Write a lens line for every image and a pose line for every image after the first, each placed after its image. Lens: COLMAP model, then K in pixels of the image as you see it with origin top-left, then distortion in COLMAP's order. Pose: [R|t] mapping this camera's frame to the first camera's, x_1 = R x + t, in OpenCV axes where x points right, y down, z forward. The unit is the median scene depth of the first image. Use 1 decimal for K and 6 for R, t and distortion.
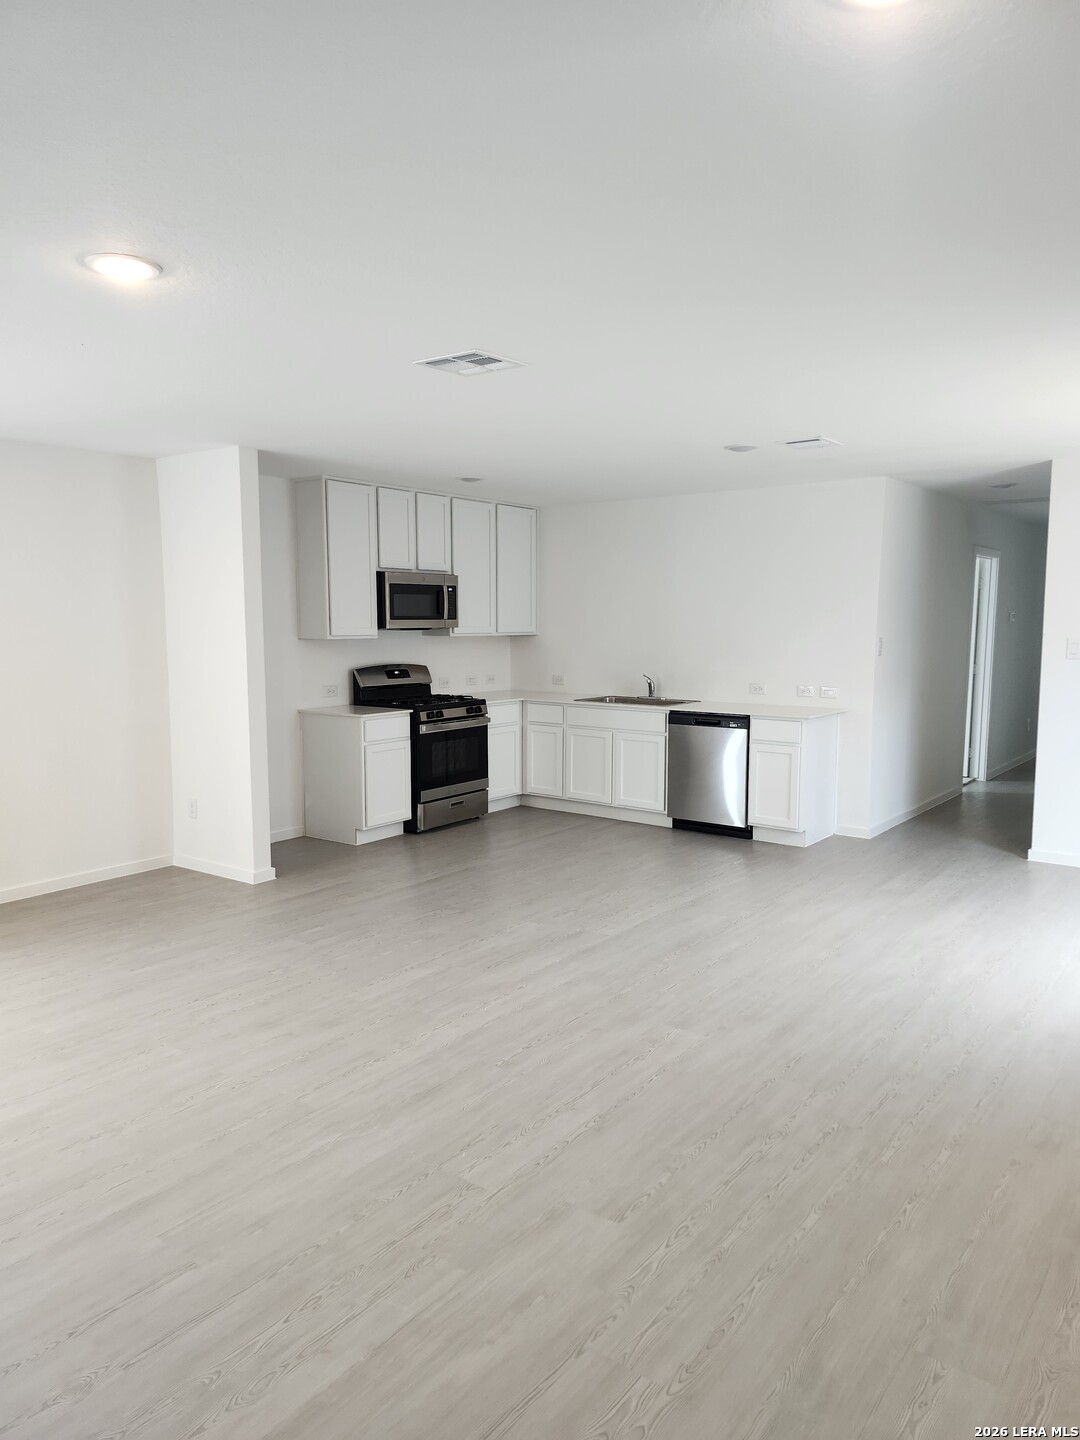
lens RADIAL K [[988.1, 0, 540.0], [0, 988.1, 720.0], [0, 0, 1]] dist [0.126297, -0.183020]
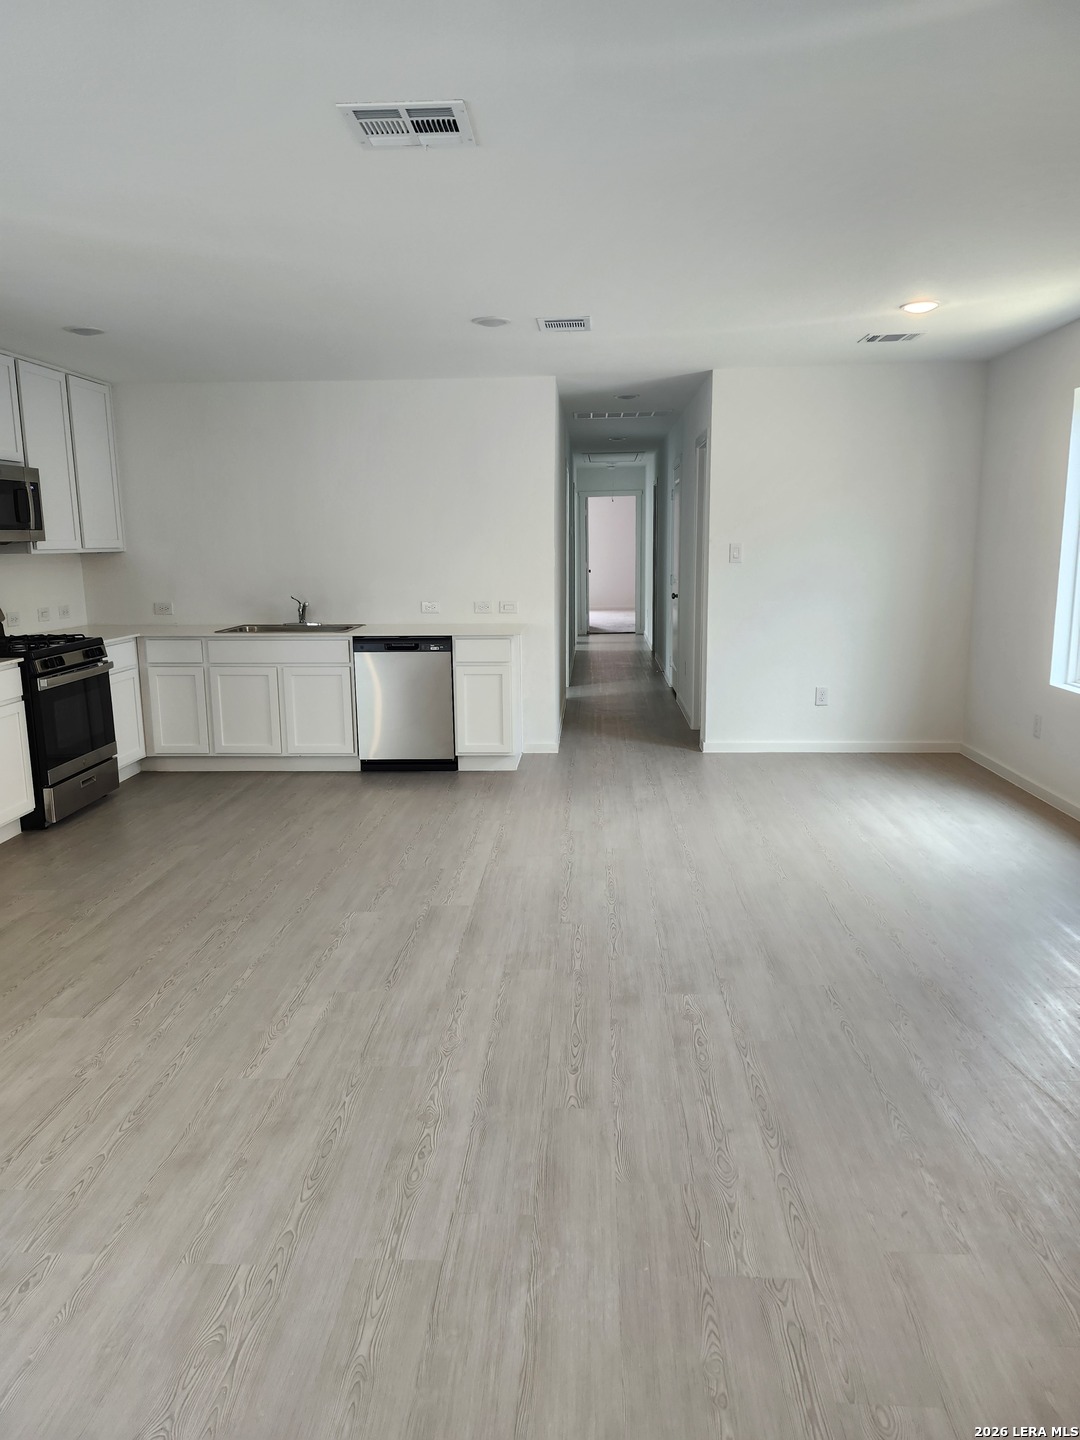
lens RADIAL K [[988.1, 0, 540.0], [0, 988.1, 720.0], [0, 0, 1]] dist [0.126297, -0.183020]
pose [[0.830995, -0.112230, 0.544841, -0.217077], [0.071709, 0.992877, 0.095149, -0.008308], [-0.551638, -0.039998, 0.833124, 0.194613]]
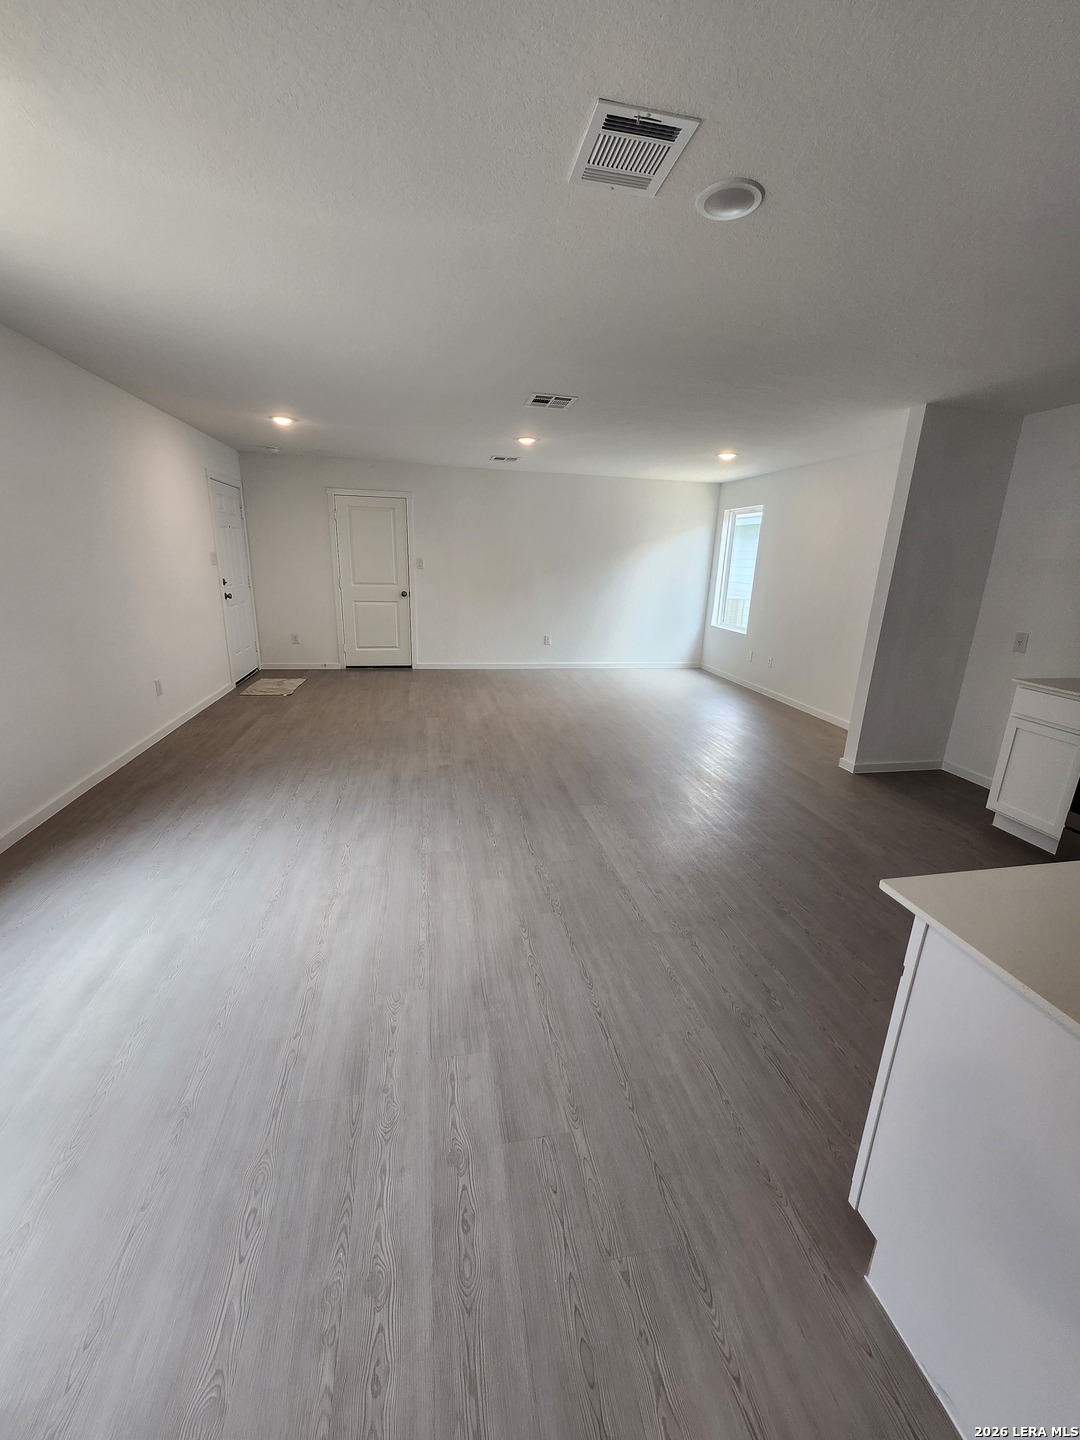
lens RADIAL K [[571.8, 0, 540.0], [0, 571.8, 720.0], [0, 0, 1]] dist [0.000420, -0.000003]
pose [[-0.669750, 0.179311, -0.720612, 0.418201], [-0.112402, 0.934748, 0.337063, -0.084894], [0.734030, 0.306746, -0.605893, 0.943189]]
